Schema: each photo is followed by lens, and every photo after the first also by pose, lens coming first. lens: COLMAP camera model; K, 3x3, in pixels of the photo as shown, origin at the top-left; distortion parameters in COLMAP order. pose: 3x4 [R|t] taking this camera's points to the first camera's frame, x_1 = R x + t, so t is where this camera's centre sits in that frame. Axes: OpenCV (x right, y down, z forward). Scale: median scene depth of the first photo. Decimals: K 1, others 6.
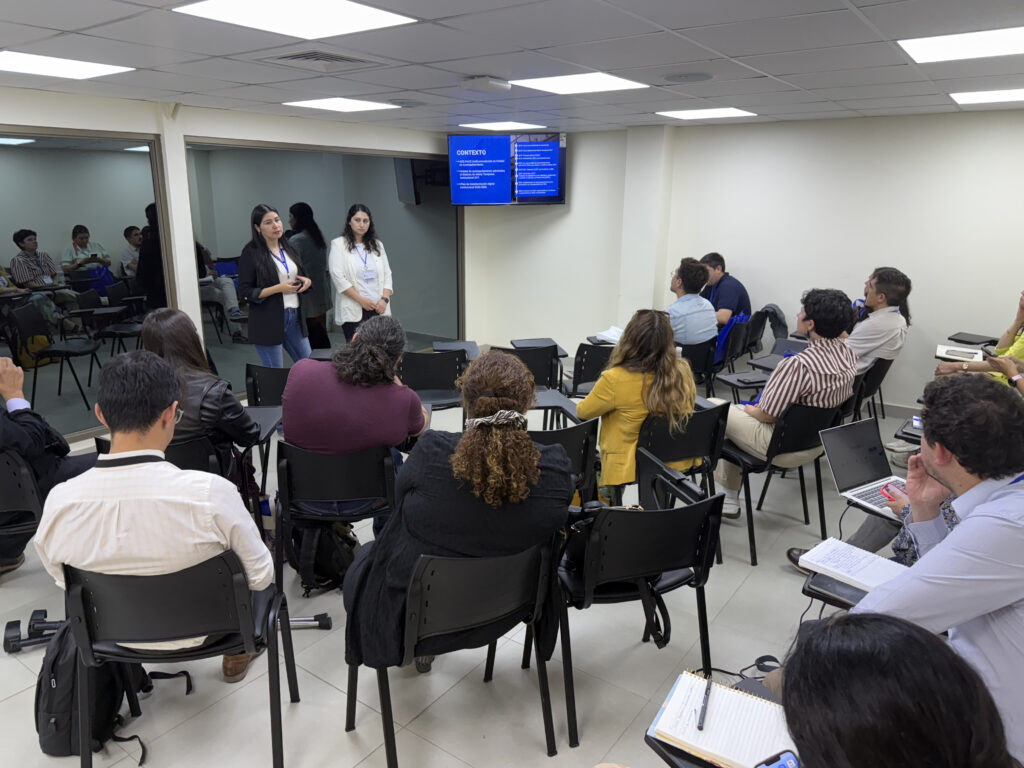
lens RADIAL K [[724.7, 0, 510.0], [0, 724.7, 383.3], [0, 0, 1]] dist [-0.008072, -0.004405]
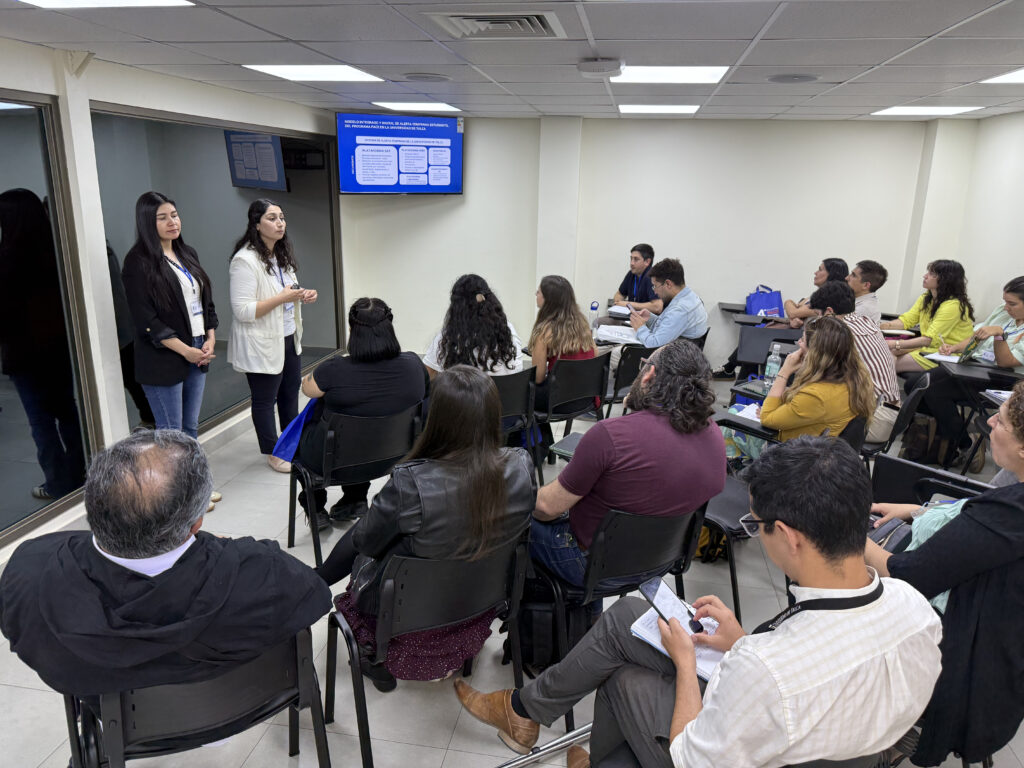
lens RADIAL K [[724.7, 0, 510.2], [0, 724.7, 384.5], [0, 0, 1]] dist [-0.008072, -0.004405]
pose [[0.908858, -0.097142, 0.405635, -0.339599], [0.086323, 0.995254, 0.044932, -0.049993], [-0.408075, -0.005821, 0.912930, 0.151328]]
